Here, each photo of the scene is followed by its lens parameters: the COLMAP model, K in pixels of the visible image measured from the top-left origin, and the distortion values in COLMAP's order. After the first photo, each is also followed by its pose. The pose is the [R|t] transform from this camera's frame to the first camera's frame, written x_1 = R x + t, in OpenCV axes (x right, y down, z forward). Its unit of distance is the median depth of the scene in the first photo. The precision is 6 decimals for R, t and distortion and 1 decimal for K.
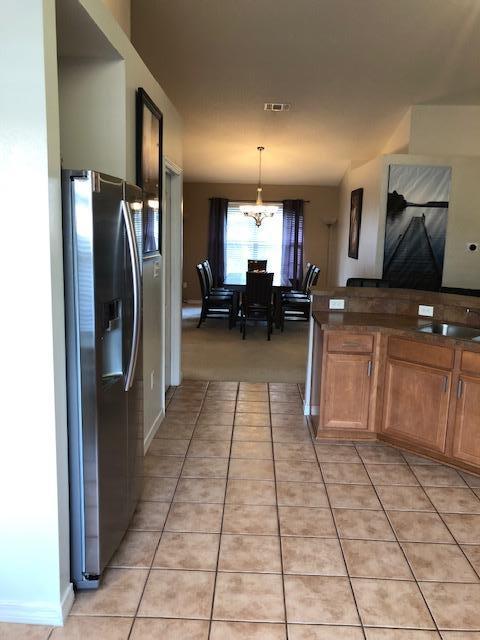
lens RADIAL K [[532.6, 0, 240.0], [0, 532.6, 320.0], [0, 0, 1]] dist [0.052136, -0.003038]
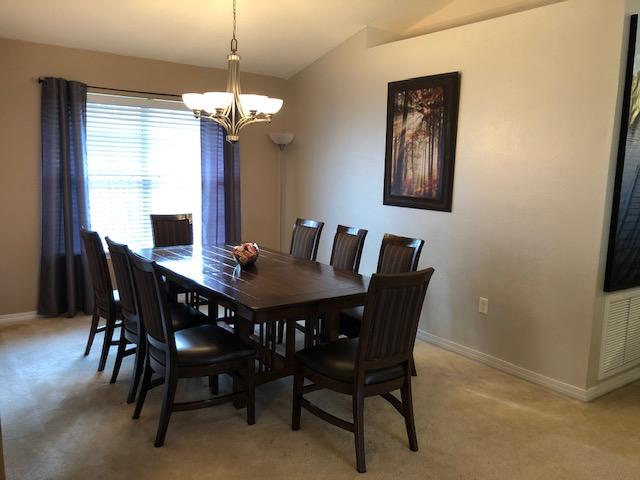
lens RADIAL K [[532.6, 0, 320.8], [0, 532.6, 233.8], [0, 0, 1]] dist [0.052136, -0.003038]
pose [[0.790001, -0.085282, 0.607146, -0.153658], [0.099742, 0.994963, 0.009976, -0.086814], [-0.604938, 0.052676, 0.794528, 0.527833]]
